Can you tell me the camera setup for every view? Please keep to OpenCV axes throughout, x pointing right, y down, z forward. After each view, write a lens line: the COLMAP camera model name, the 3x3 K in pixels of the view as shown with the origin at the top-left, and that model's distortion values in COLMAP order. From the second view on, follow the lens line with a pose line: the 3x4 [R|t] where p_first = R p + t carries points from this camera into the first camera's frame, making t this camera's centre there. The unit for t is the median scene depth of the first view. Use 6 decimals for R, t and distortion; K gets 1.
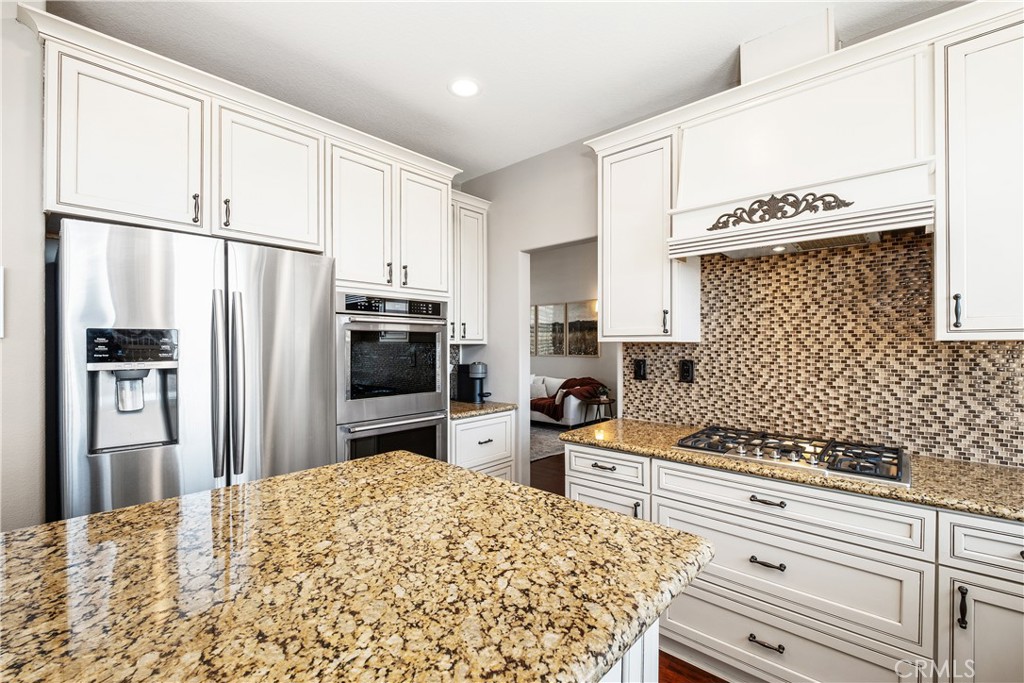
lens RADIAL K [[439.0, 0, 511.7], [0, 439.0, 346.1], [0, 0, 1]] dist [-0.002818, -0.001841]
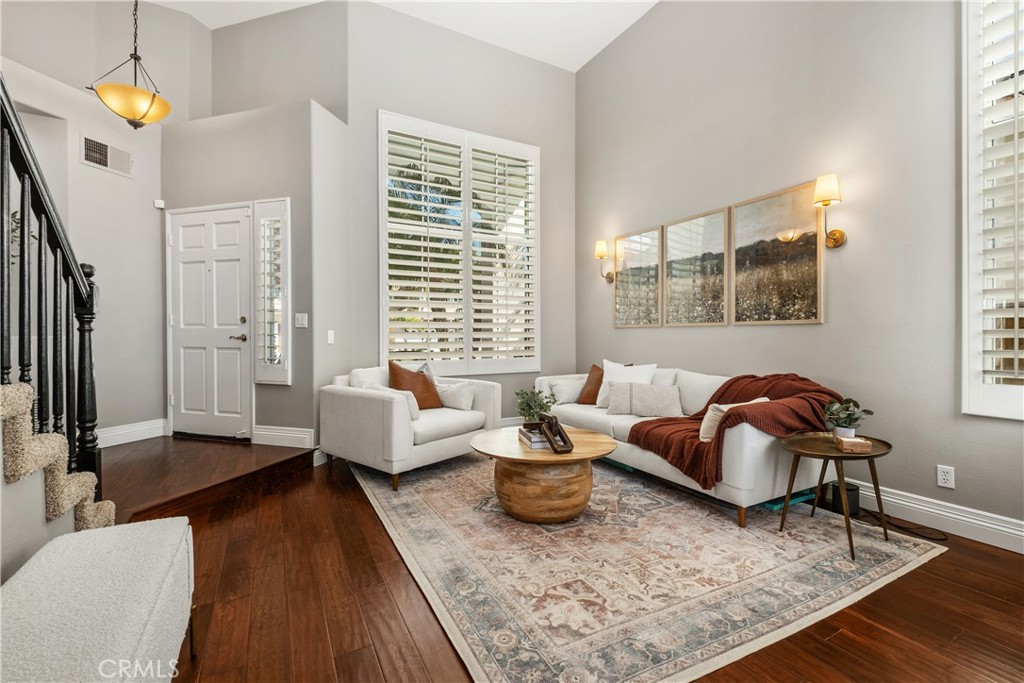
lens RADIAL K [[439.0, 0, 516.6], [0, 439.0, 339.4], [0, 0, 1]] dist [-0.002818, -0.001841]
pose [[0.949206, 0.005876, -0.314601, 0.062168], [-0.004518, 0.999977, 0.005046, 0.037603], [0.314624, -0.003369, 0.949210, 0.533006]]
